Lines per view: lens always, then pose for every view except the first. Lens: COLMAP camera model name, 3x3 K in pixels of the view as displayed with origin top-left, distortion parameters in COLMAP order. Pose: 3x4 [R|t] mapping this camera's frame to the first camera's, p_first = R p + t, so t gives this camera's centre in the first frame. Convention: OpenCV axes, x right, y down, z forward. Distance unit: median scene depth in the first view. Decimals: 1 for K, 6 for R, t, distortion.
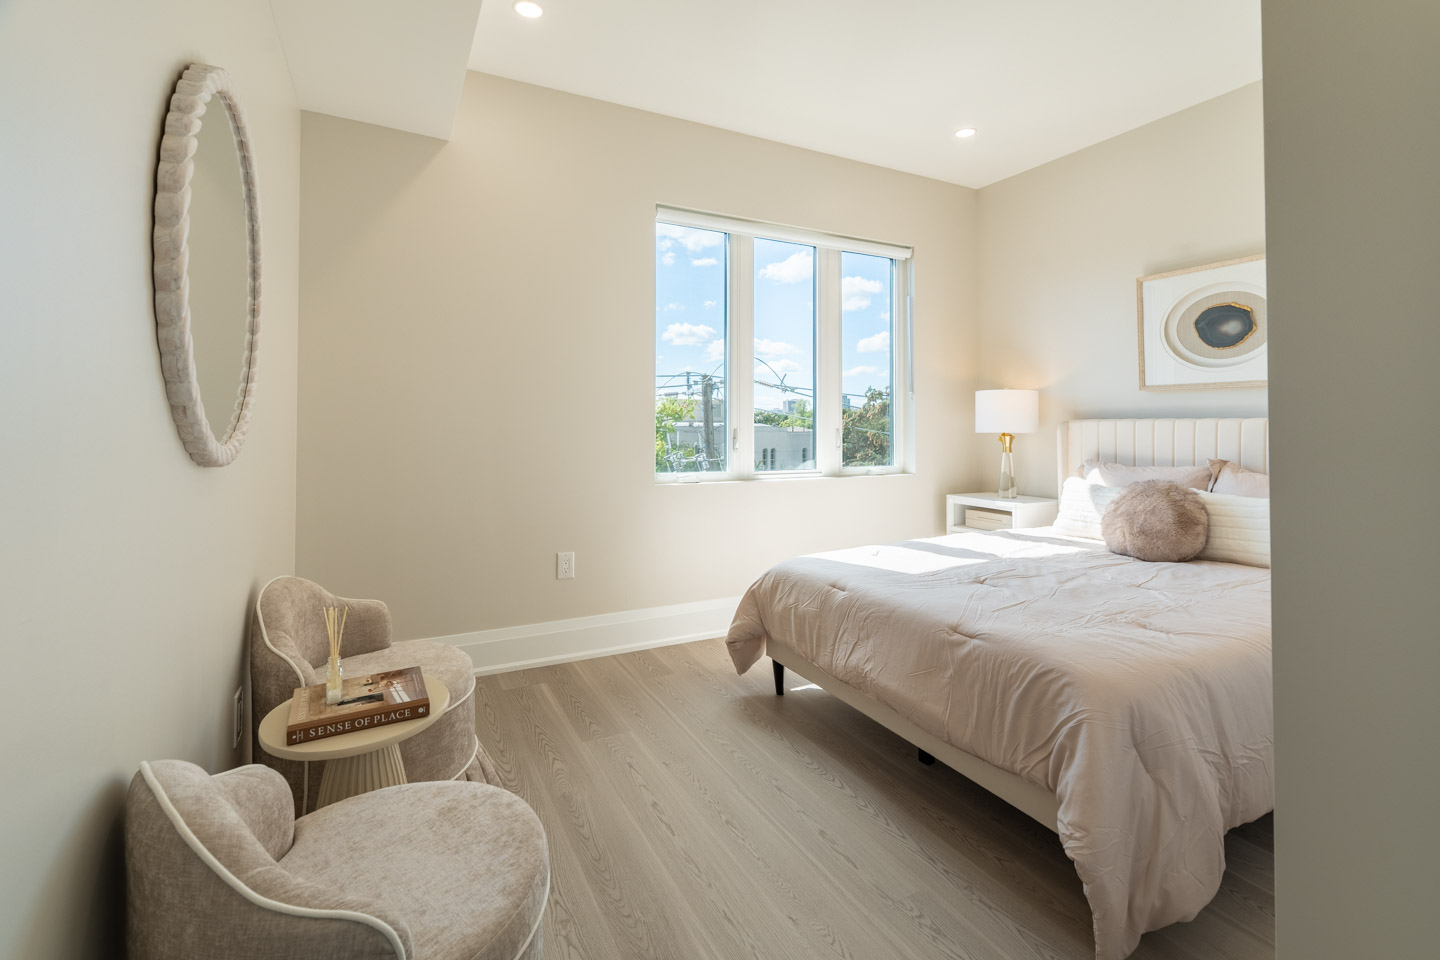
lens RADIAL K [[671.7, 0, 714.3], [0, 671.7, 449.2], [0, 0, 1]] dist [-0.004285, -0.000312]
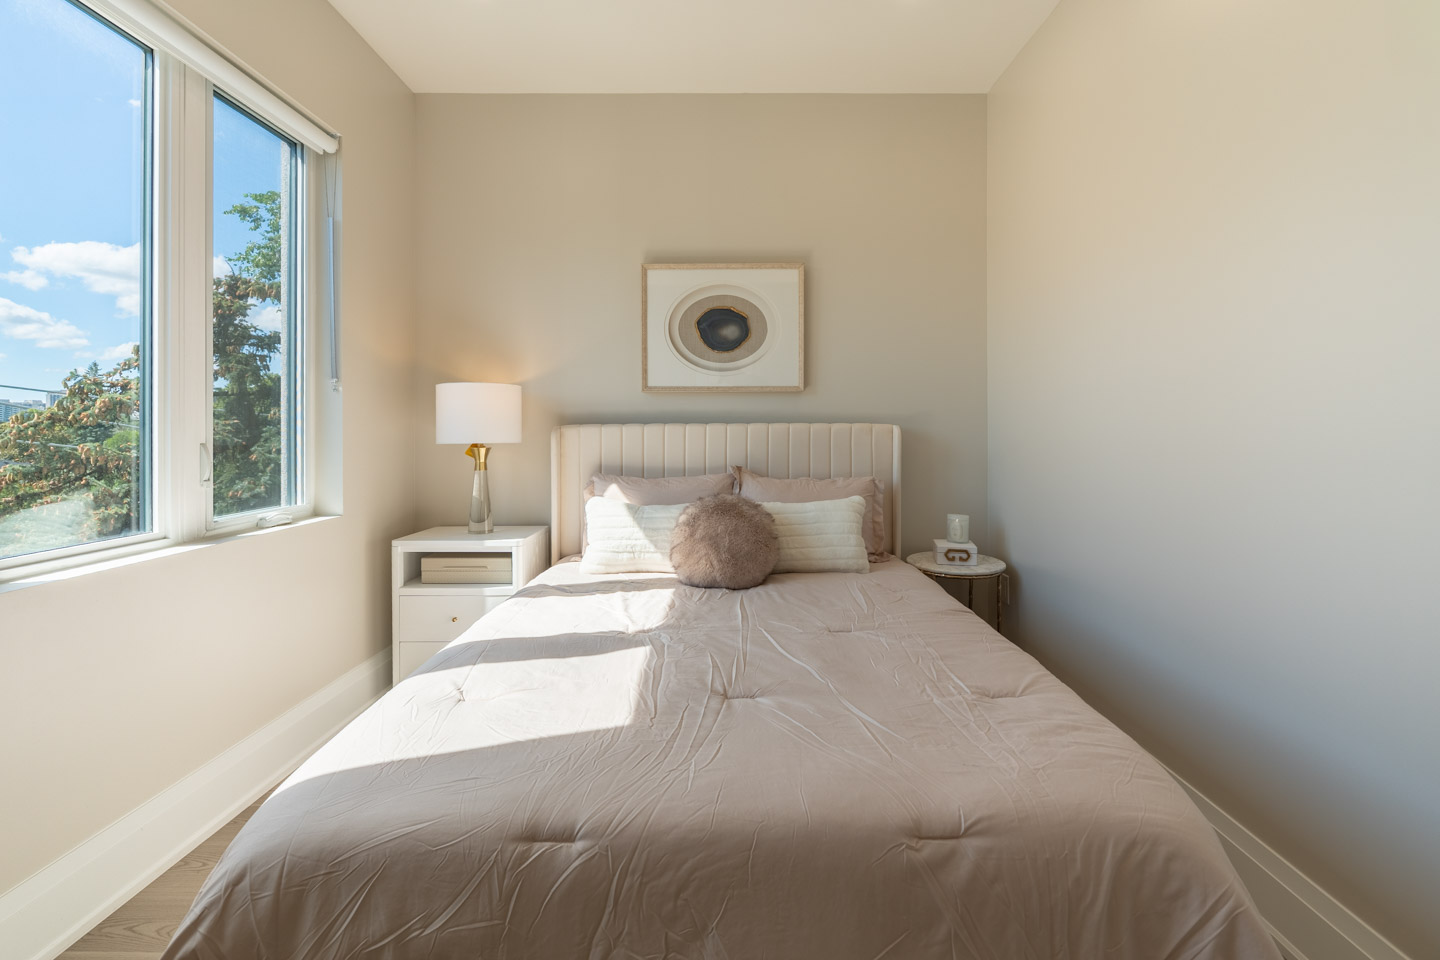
lens RADIAL K [[648.9, 0, 716.7], [0, 648.9, 432.5], [0, 0, 1]] dist [-0.005874, 0.000037]
pose [[0.445168, -0.009892, 0.895392, -0.088546], [0.038944, 0.999207, -0.008323, -0.023301], [-0.894600, 0.038575, 0.445200, 0.538591]]
